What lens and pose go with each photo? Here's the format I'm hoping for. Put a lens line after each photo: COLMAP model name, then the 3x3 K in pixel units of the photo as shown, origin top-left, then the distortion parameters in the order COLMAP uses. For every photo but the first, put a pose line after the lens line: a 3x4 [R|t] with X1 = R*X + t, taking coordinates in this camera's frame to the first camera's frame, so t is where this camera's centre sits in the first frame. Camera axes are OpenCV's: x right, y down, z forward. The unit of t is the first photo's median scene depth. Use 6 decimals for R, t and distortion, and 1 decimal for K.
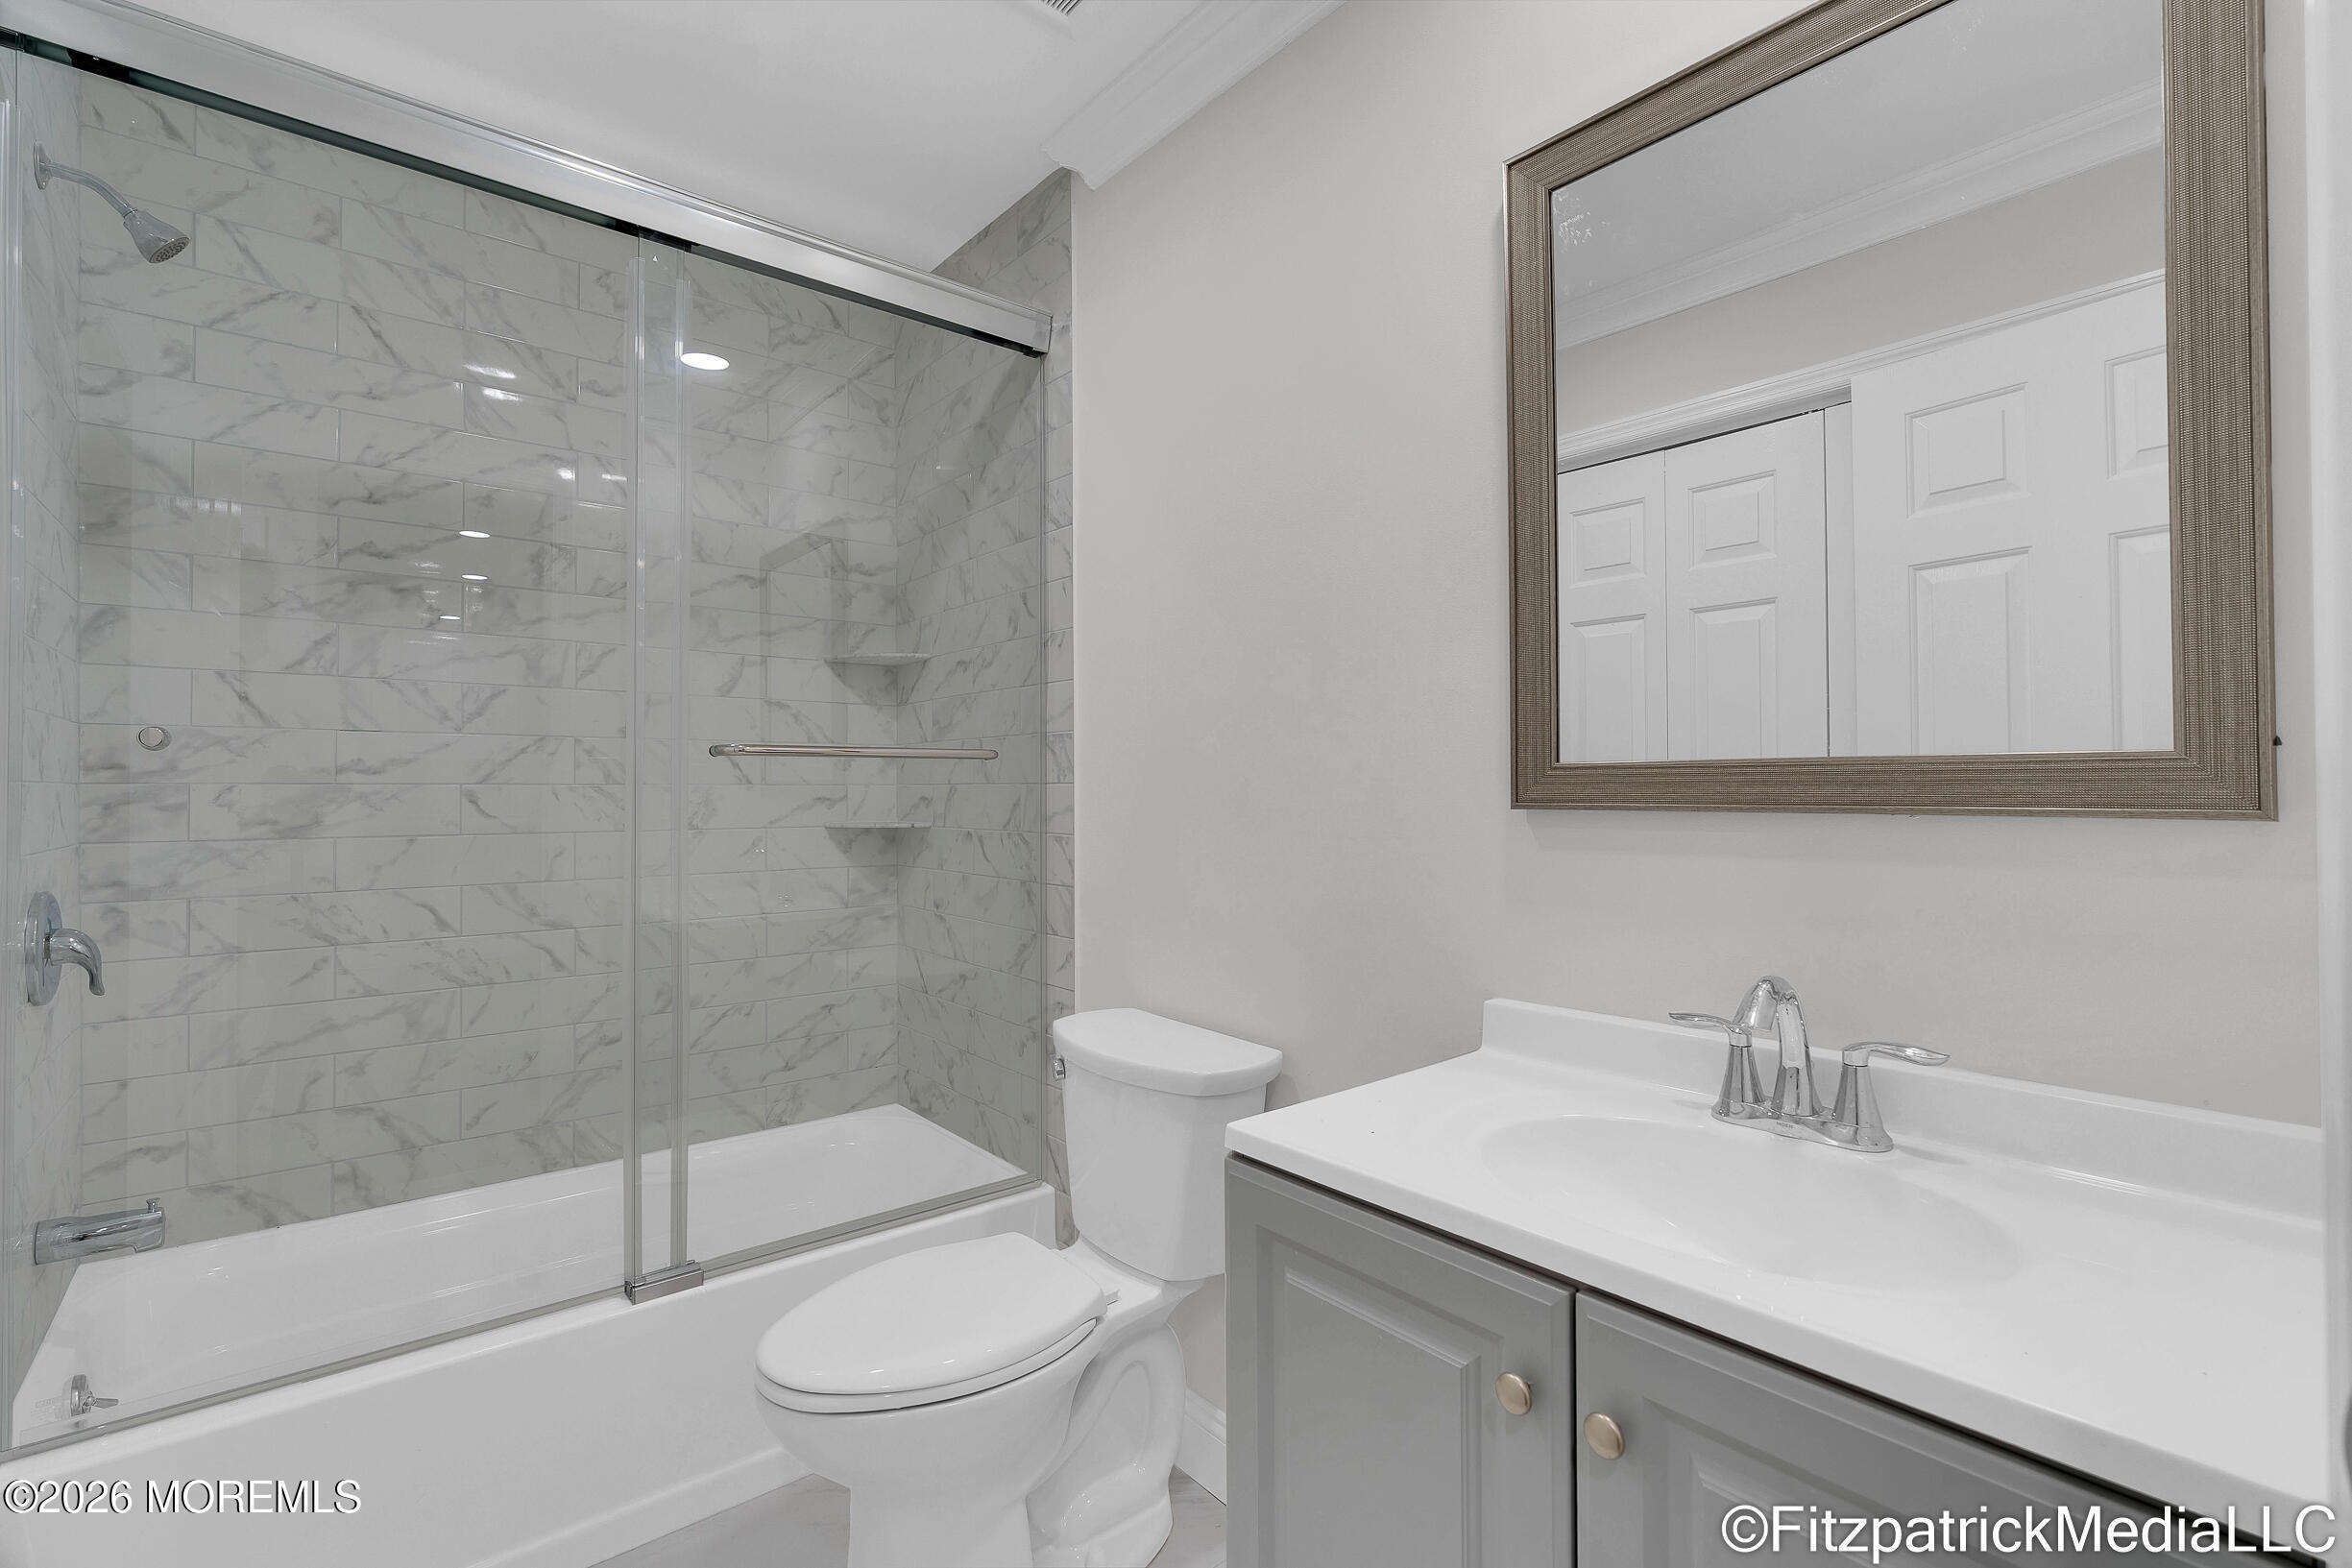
lens RADIAL K [[1044.9, 0, 1180.3], [0, 1044.9, 778.2], [0, 0, 1]] dist [-0.008271, 0.001695]
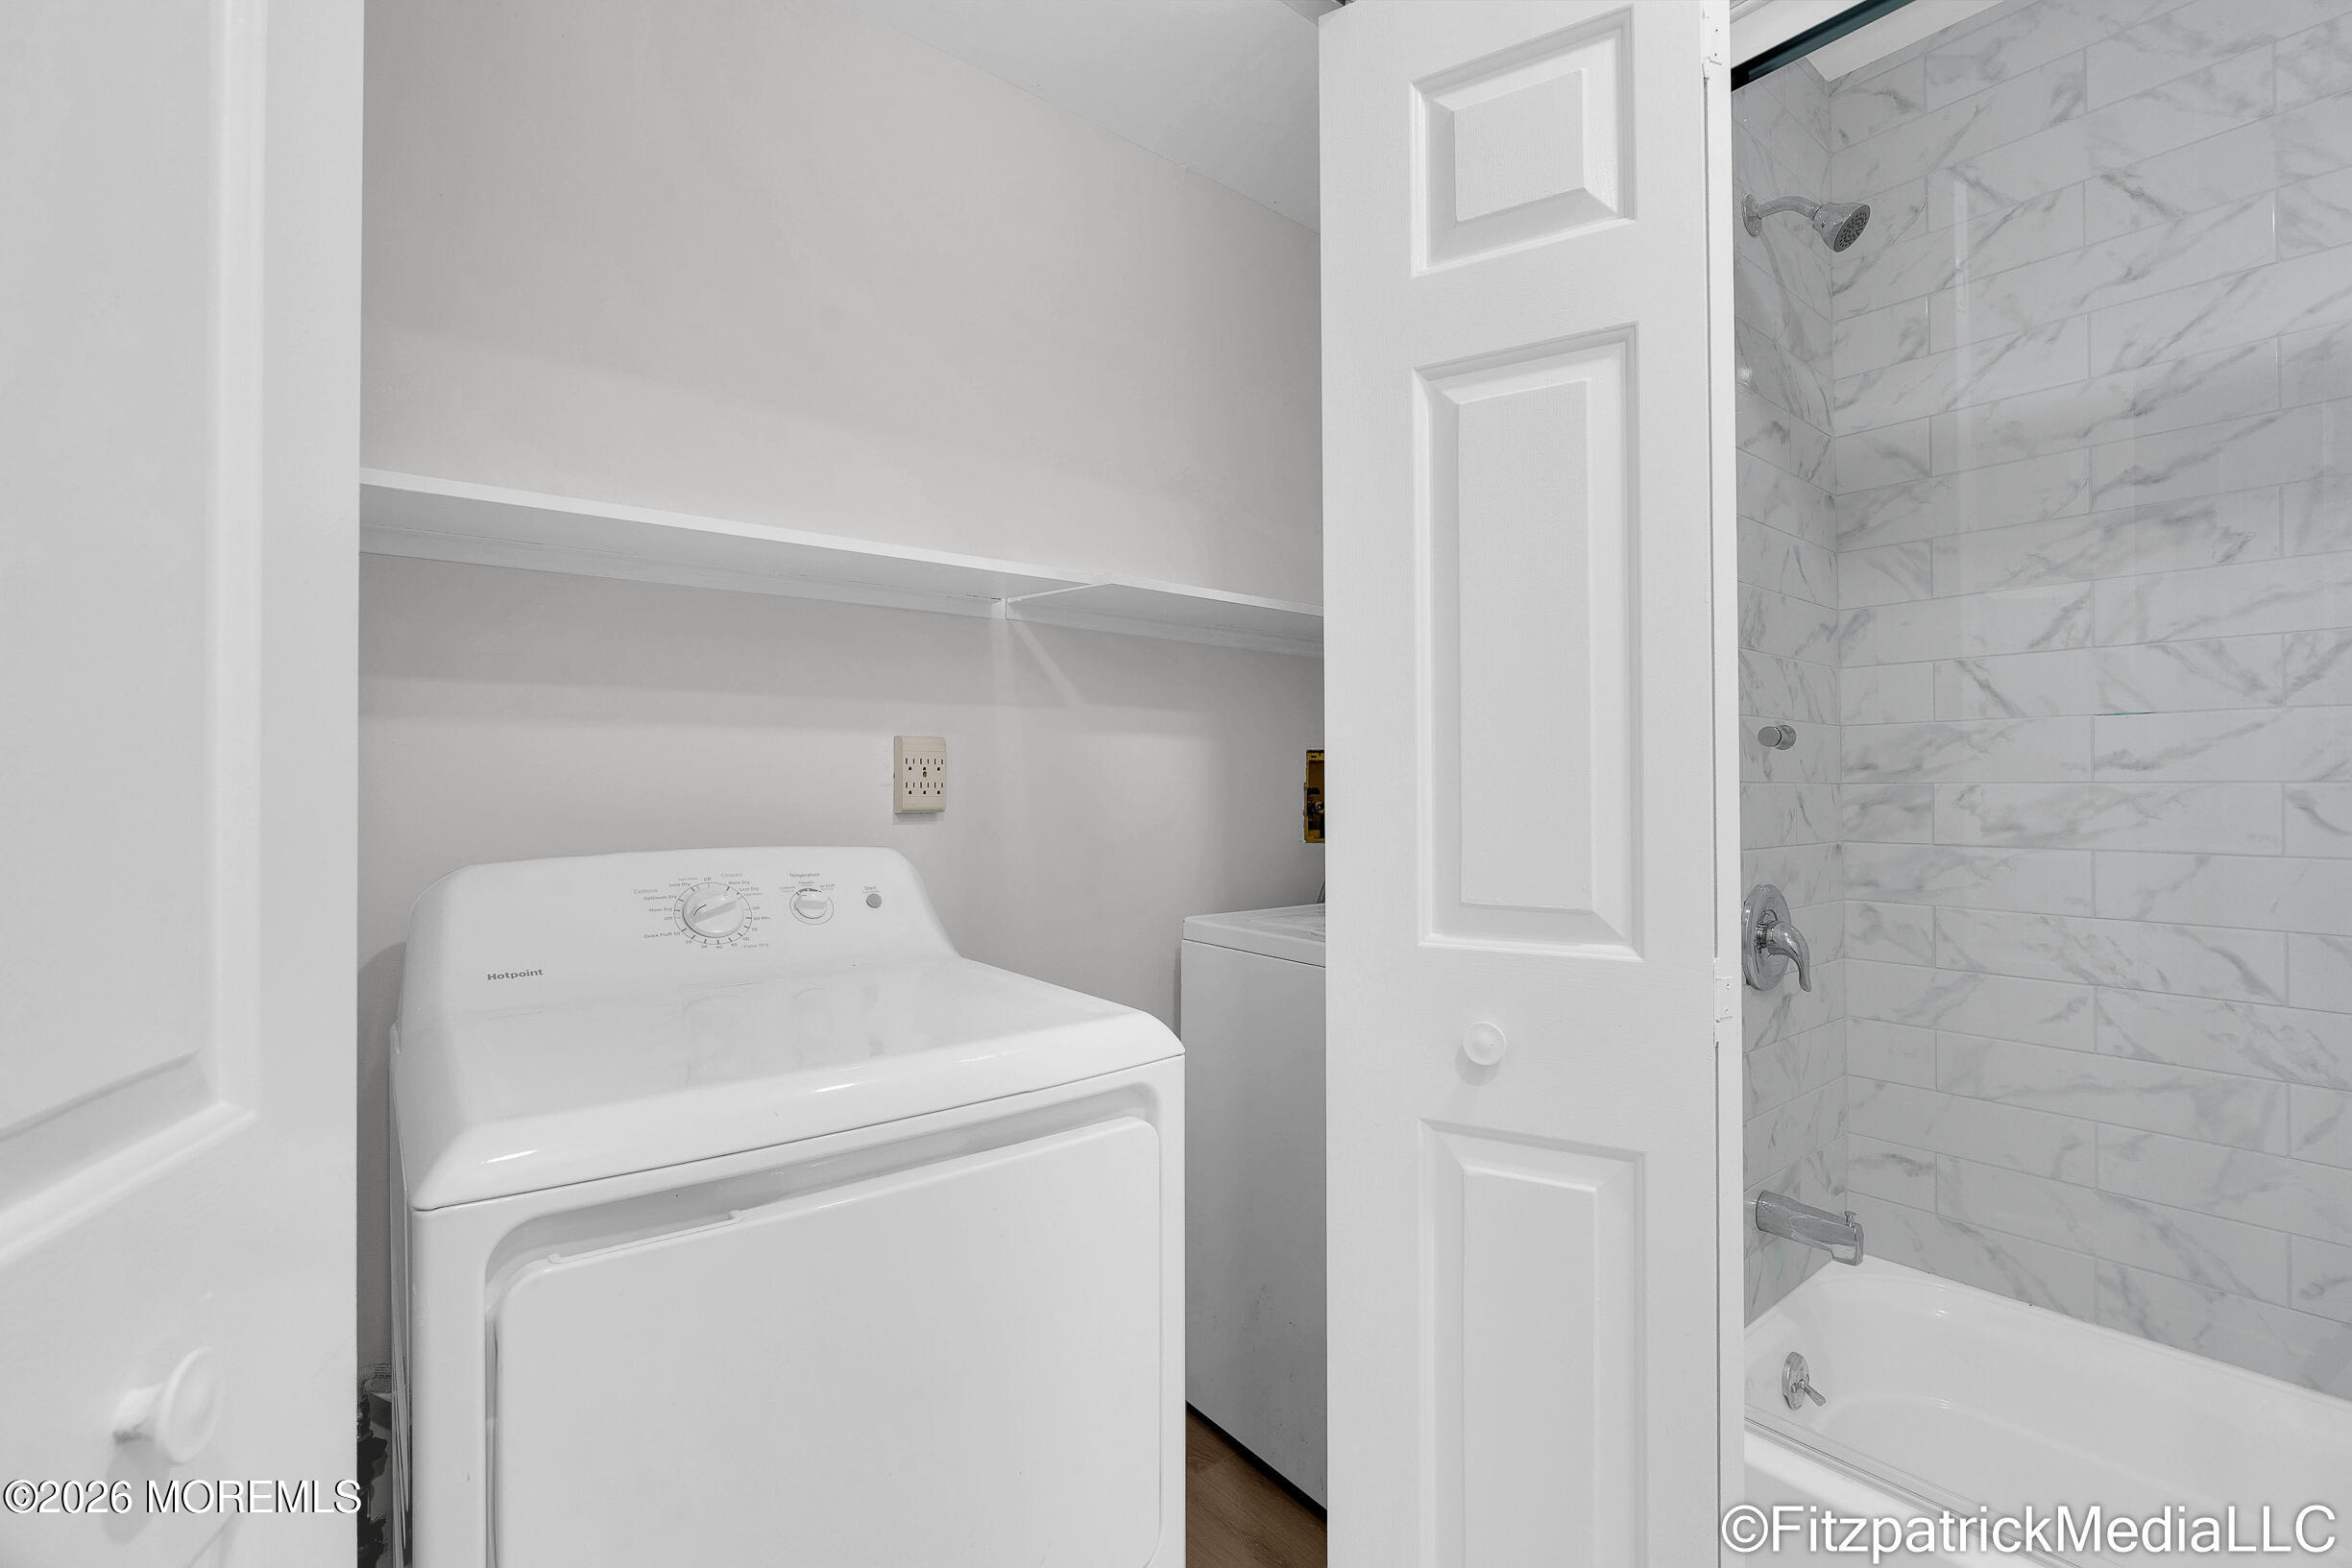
lens RADIAL K [[1044.9, 0, 1181.6], [0, 1044.9, 779.8], [0, 0, 1]] dist [-0.008271, 0.001695]
pose [[-0.016165, -0.008351, -0.999834, -0.003723], [0.009712, 0.999917, -0.008509, 0.003278], [0.999822, -0.009848, -0.016083, 0.313140]]
